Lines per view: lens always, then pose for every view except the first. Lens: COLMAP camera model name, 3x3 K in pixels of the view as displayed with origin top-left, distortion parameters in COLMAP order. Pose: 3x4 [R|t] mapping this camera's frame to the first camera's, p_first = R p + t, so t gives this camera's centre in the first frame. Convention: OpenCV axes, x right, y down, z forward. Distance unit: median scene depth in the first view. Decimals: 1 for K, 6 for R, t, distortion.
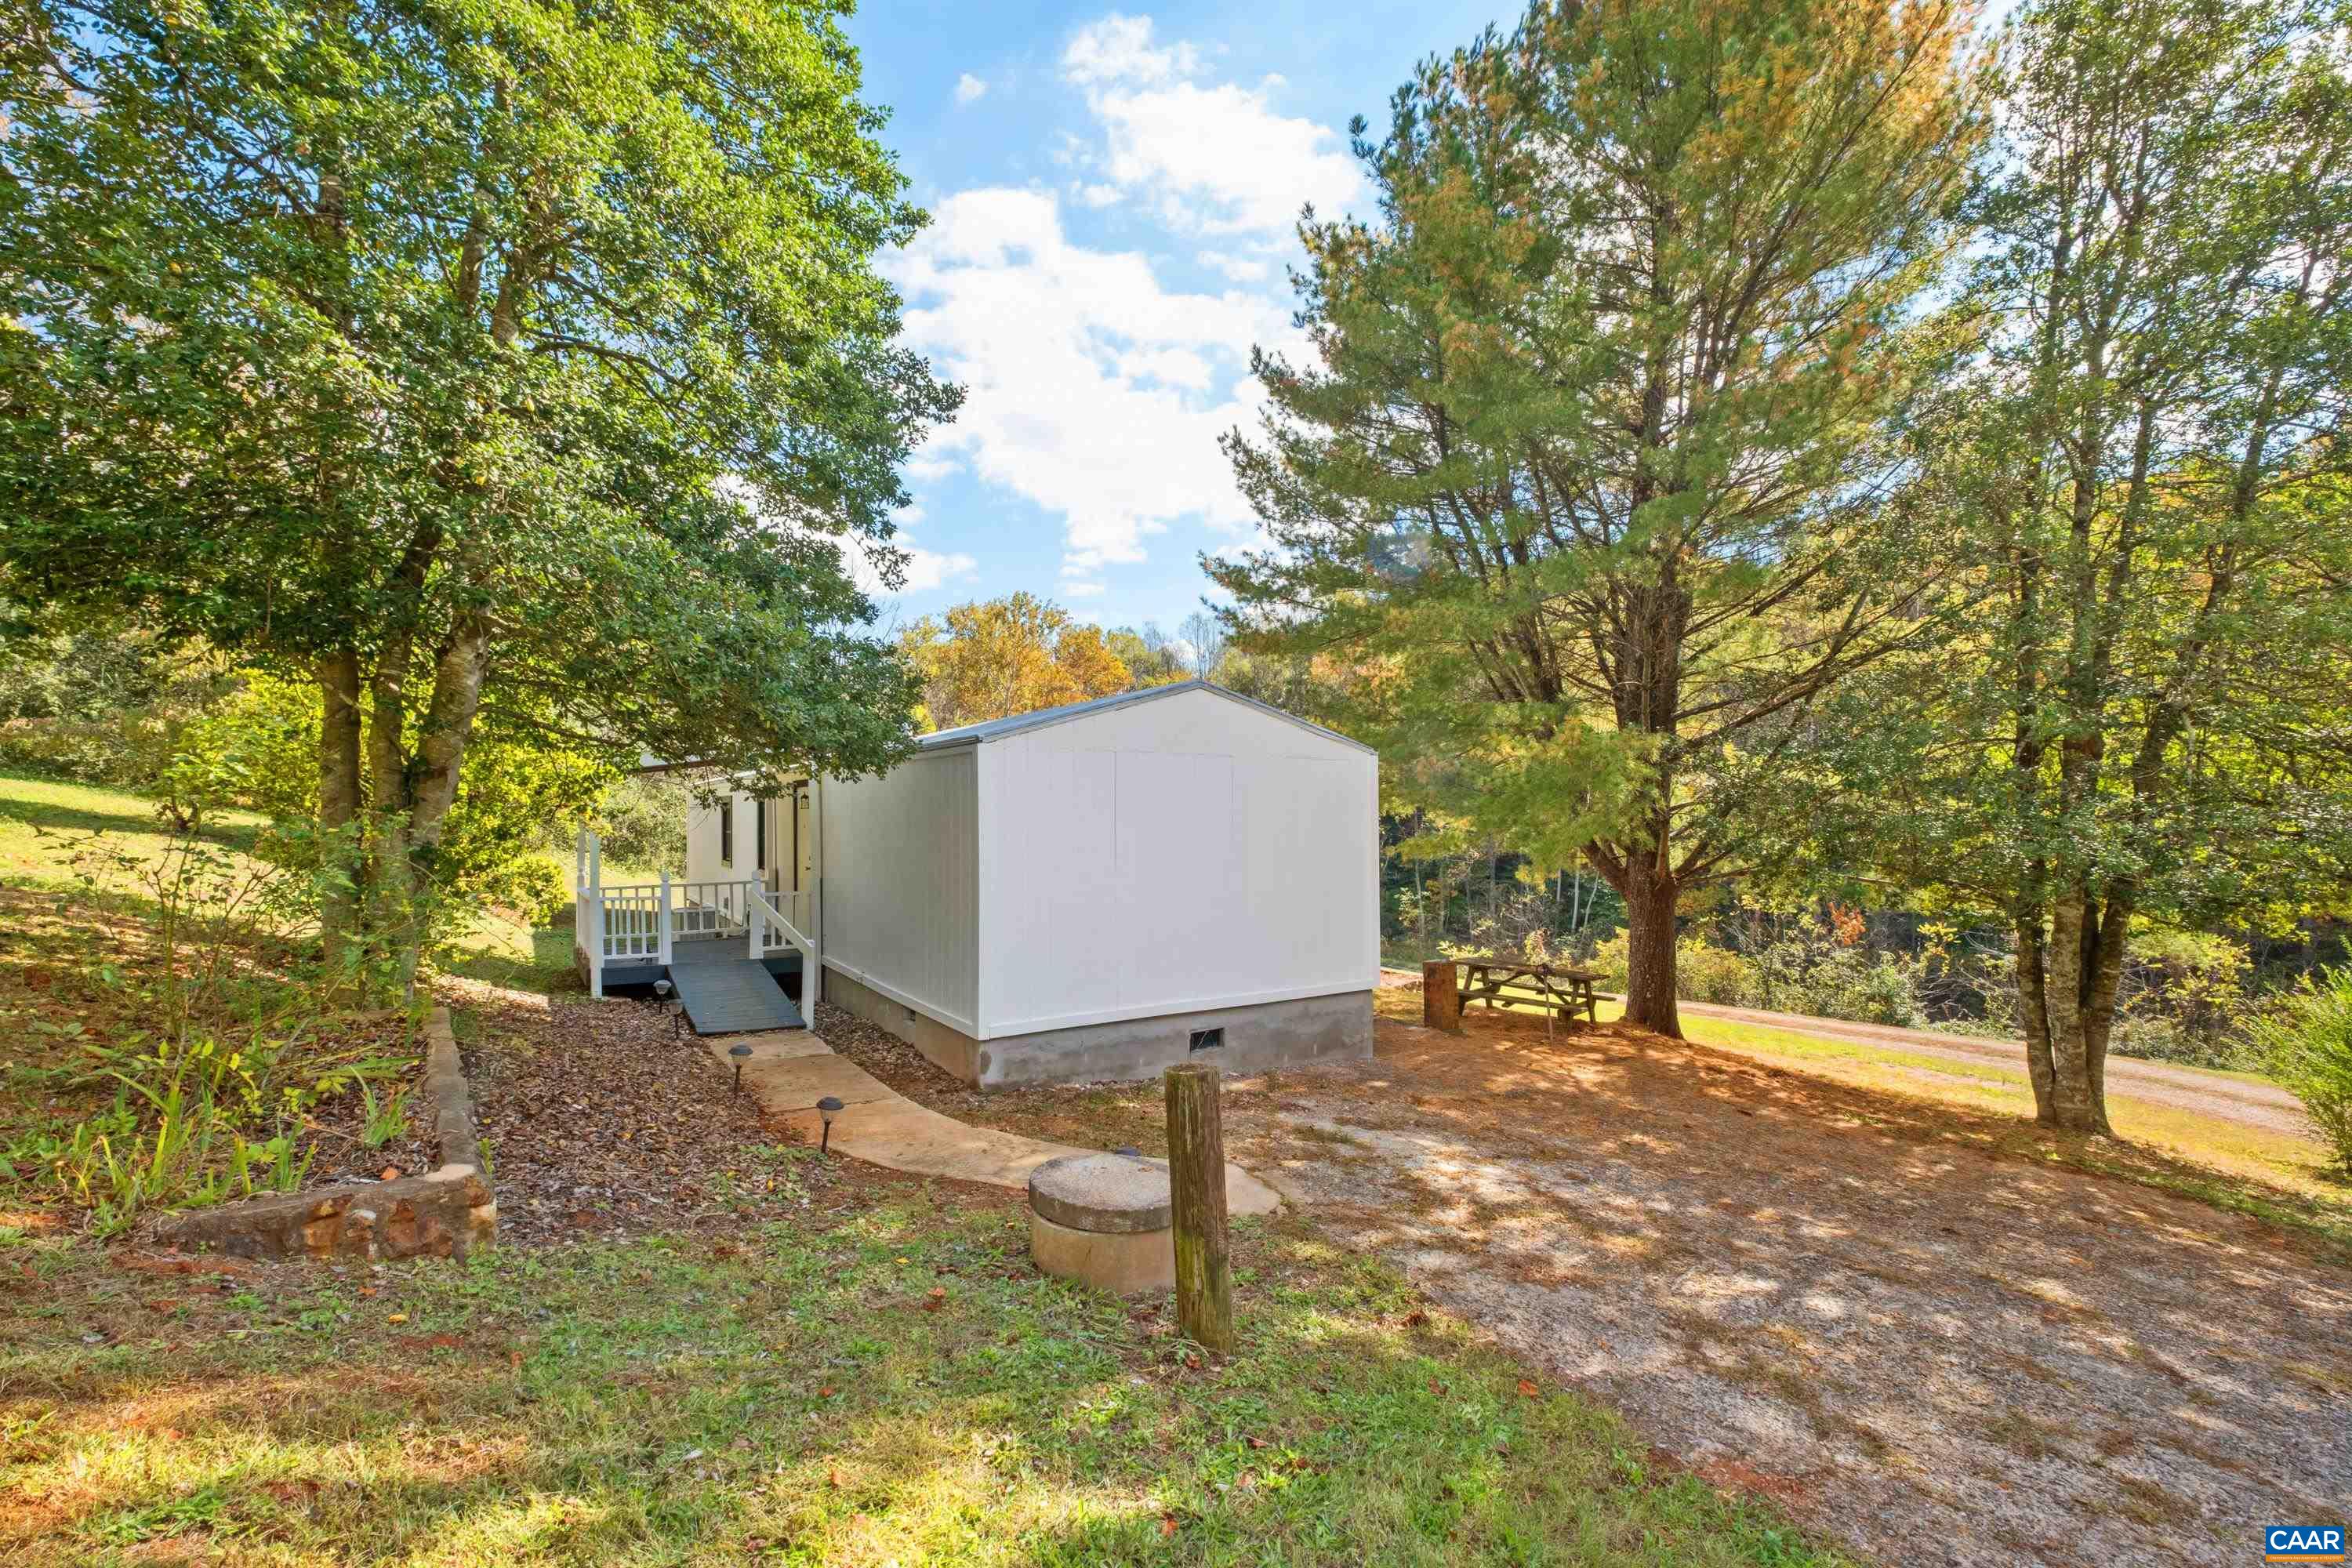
lens RADIAL K [[1032.7, 0, 1176.0], [0, 1032.7, 784.0], [0, 0, 1]] dist [-0.003554, 0.000255]
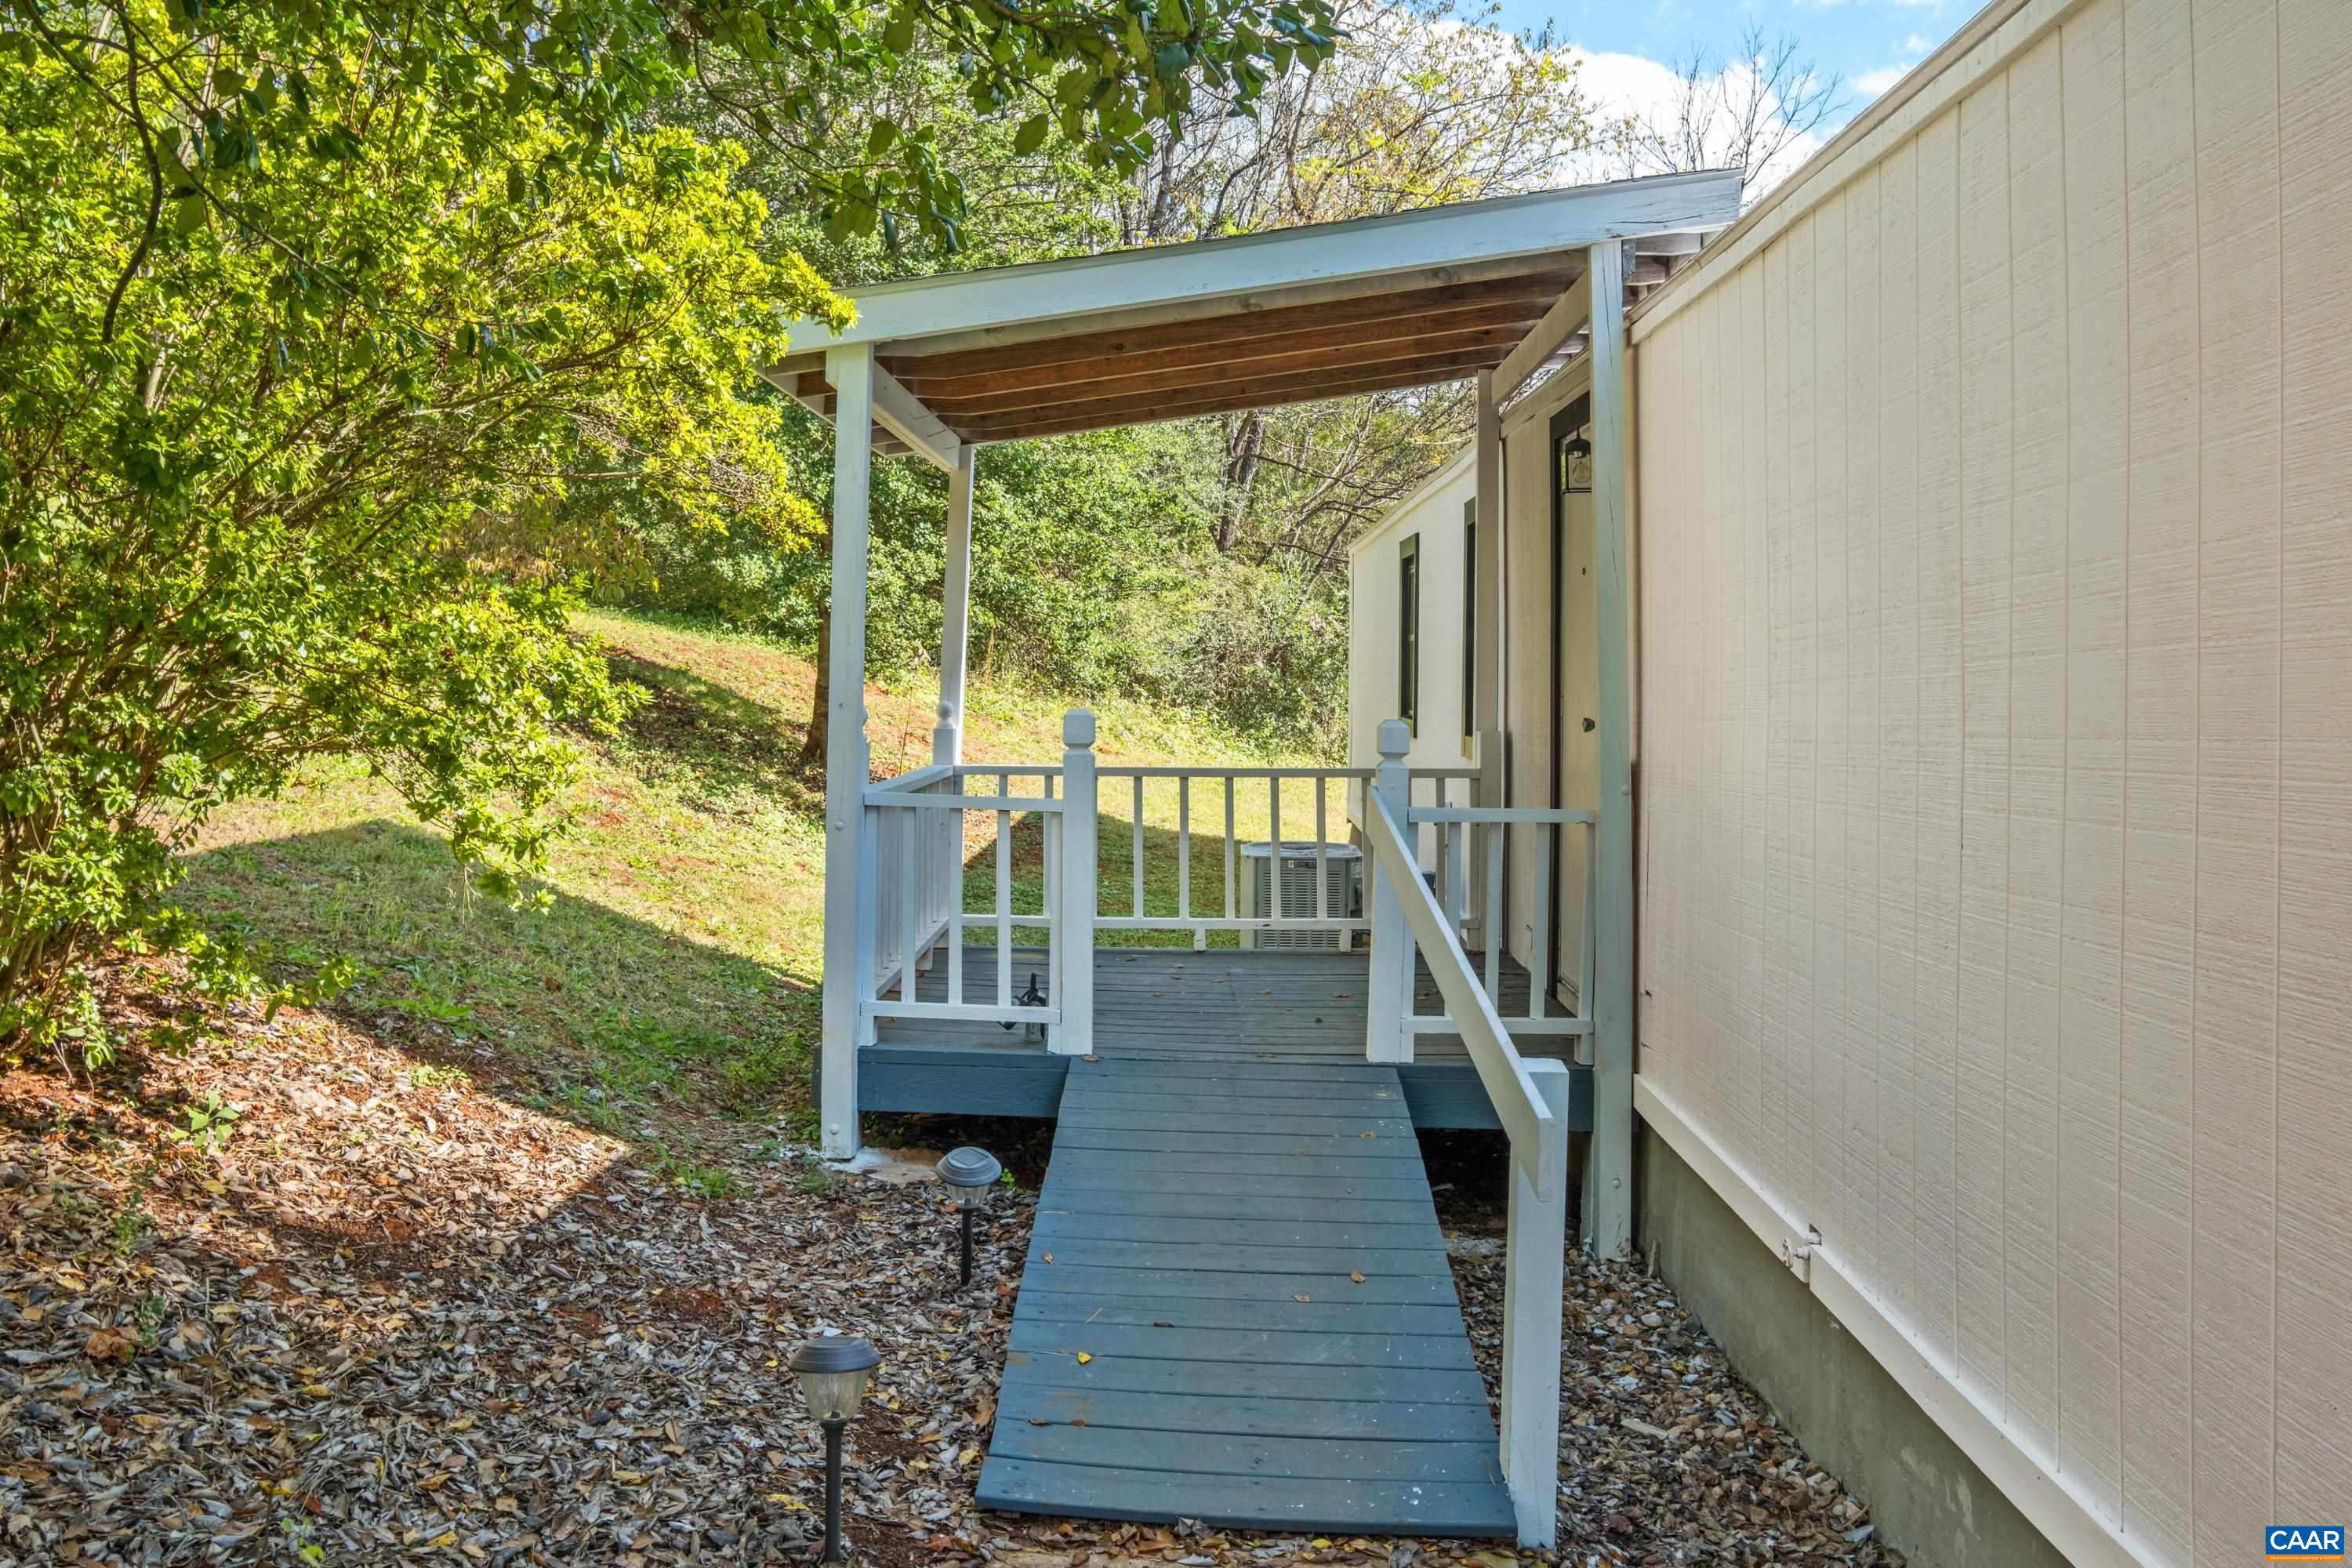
lens RADIAL K [[2011.2, 0, 1176.0], [0, 2011.2, 784.0], [0, 0, 1]] dist [-0.000315, -0.000109]
pose [[0.839006, 0.050764, -0.541749, -0.190778], [-0.005293, 0.996353, 0.085164, 0.059442], [0.544097, -0.068586, 0.836214, 0.582709]]
